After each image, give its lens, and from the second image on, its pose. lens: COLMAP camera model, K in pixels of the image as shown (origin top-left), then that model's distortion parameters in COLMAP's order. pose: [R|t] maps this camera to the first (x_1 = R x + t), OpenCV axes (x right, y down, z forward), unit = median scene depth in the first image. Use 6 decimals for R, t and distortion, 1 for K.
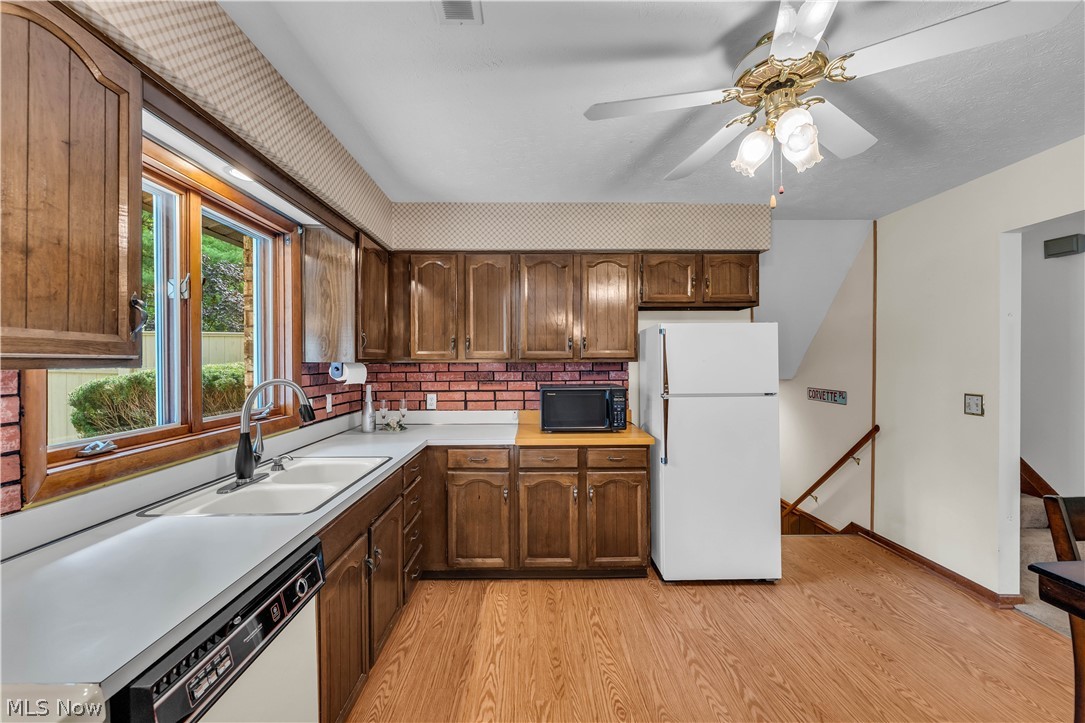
lens RADIAL K [[435.8, 0, 534.8], [0, 435.8, 357.0], [0, 0, 1]] dist [0.000212, -0.001077]
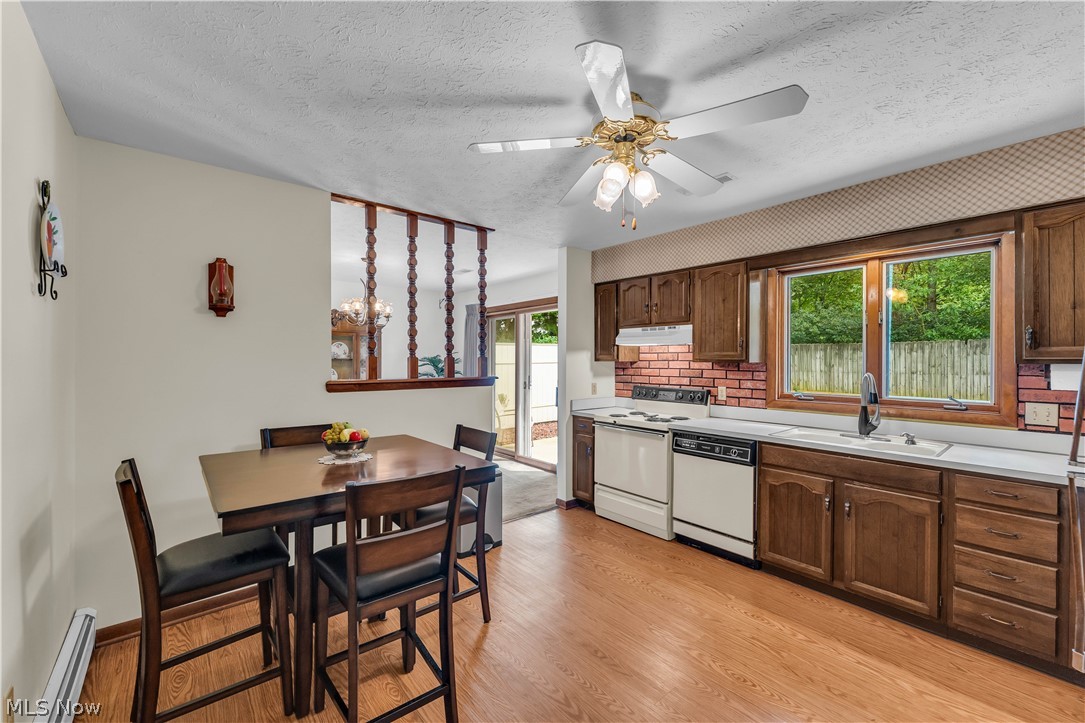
lens RADIAL K [[435.8, 0, 549.8], [0, 435.8, 361.5], [0, 0, 1]] dist [0.000212, -0.001077]
pose [[-0.762605, 0.003407, -0.646856, 0.806614], [0.004493, 0.999990, -0.000030, 0.004069], [0.646849, -0.002929, -0.762612, 0.966385]]
